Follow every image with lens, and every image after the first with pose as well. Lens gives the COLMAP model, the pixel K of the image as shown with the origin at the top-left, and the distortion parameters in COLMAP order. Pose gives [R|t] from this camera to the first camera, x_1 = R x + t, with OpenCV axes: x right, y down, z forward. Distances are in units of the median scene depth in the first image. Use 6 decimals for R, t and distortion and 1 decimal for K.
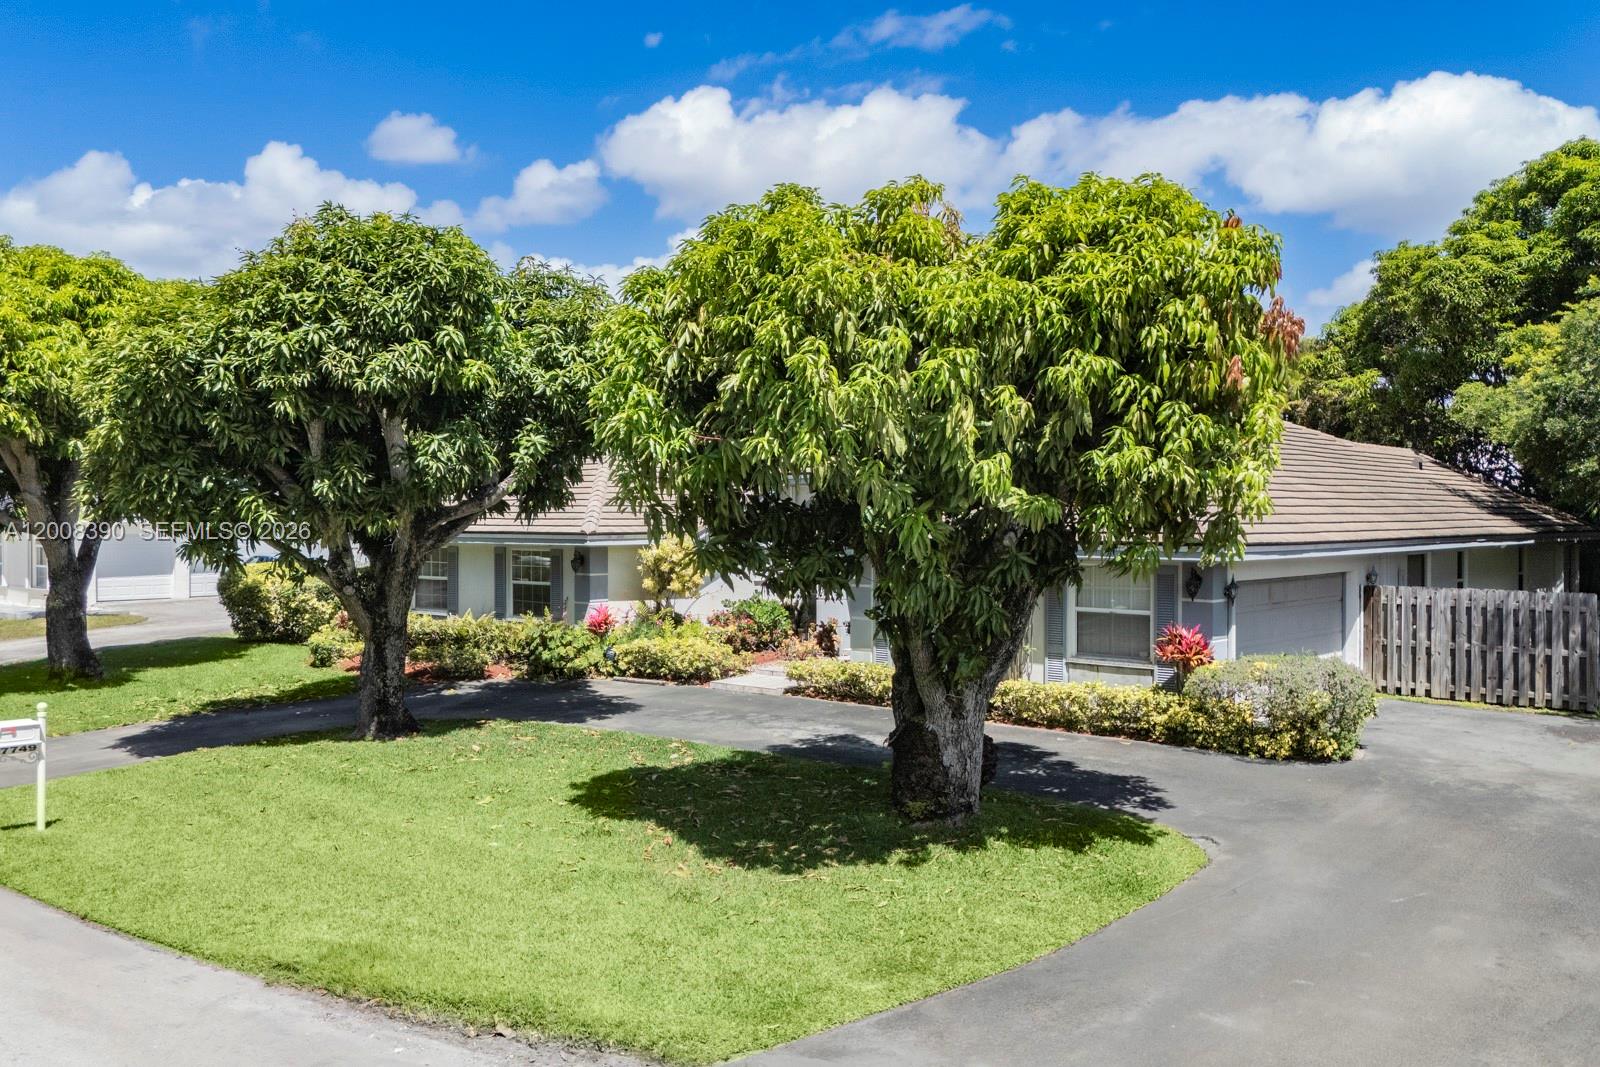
lens RADIAL K [[1236.9, 0, 800.0], [0, 1236.9, 533.5], [0, 0, 1]] dist [0.002828, 0.001253]
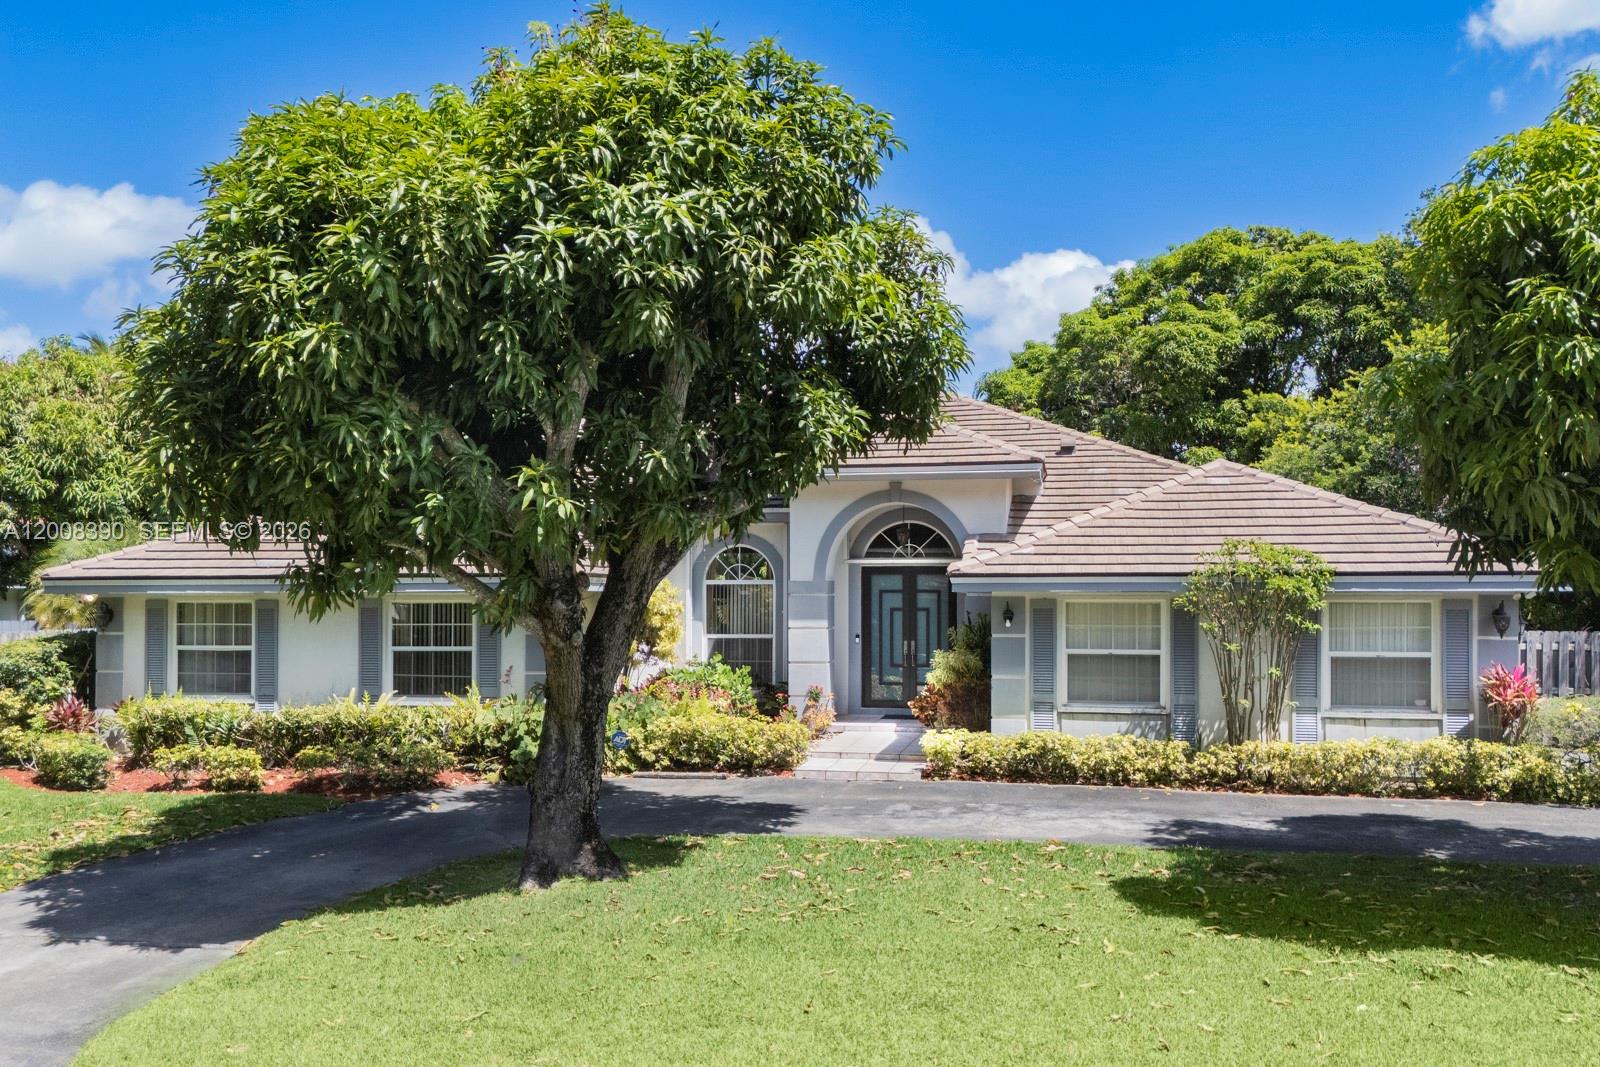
lens RADIAL K [[1352.2, 0, 796.7], [0, 1352.2, 580.7], [0, 0, 1]] dist [0.028744, -0.005771]
pose [[0.891830, 0.007366, 0.452312, -0.471788], [0.005594, 0.999611, -0.027307, 0.029948], [-0.452337, 0.026883, 0.891442, 0.285526]]
